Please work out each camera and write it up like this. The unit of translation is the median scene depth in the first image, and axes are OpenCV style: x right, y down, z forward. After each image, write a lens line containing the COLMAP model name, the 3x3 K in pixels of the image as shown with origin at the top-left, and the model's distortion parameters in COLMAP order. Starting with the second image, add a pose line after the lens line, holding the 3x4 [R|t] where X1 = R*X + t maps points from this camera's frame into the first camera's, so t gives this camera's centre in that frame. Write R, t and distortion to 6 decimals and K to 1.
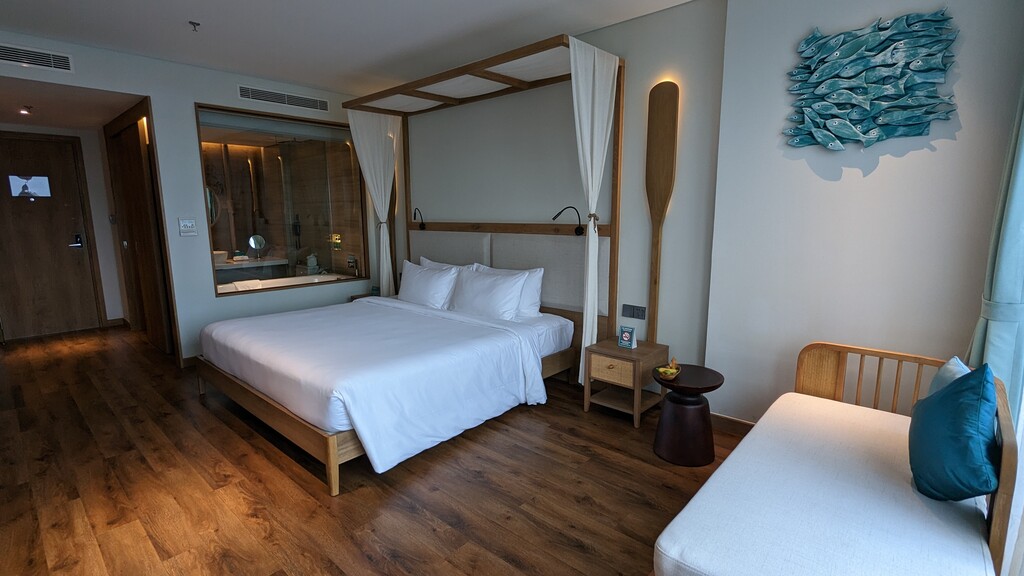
lens RADIAL K [[481.3, 0, 509.1], [0, 481.3, 291.0], [0, 0, 1]] dist [0.003531, -0.000338]
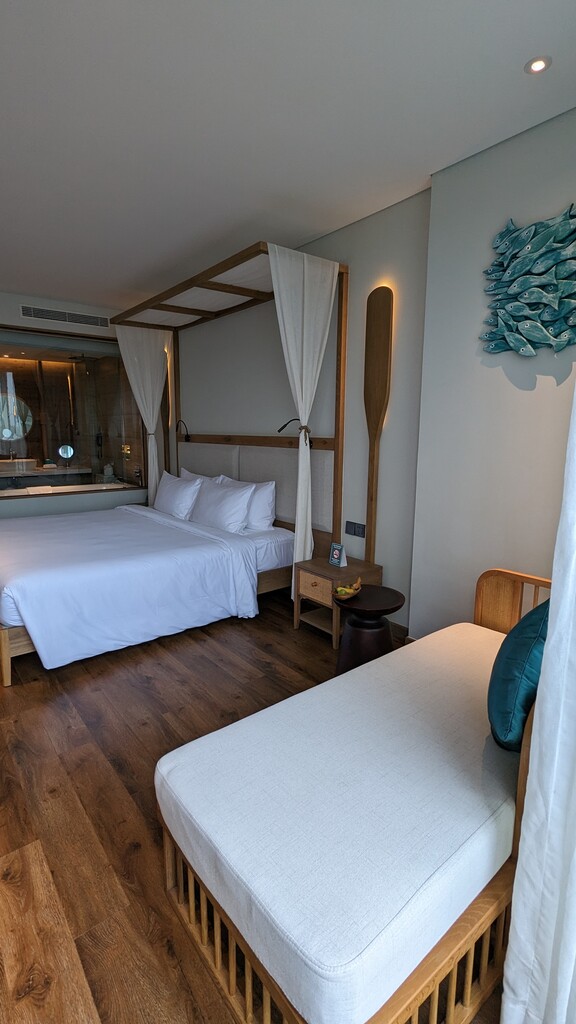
lens RADIAL K [[481.3, 0, 287.9], [0, 481.3, 509.8], [0, 0, 1]] dist [0.003531, -0.000338]
pose [[0.986692, 0.039568, -0.157710, 0.301307], [-0.039019, 0.999217, 0.006576, 0.003568], [0.157847, -0.000335, 0.987464, 0.036386]]
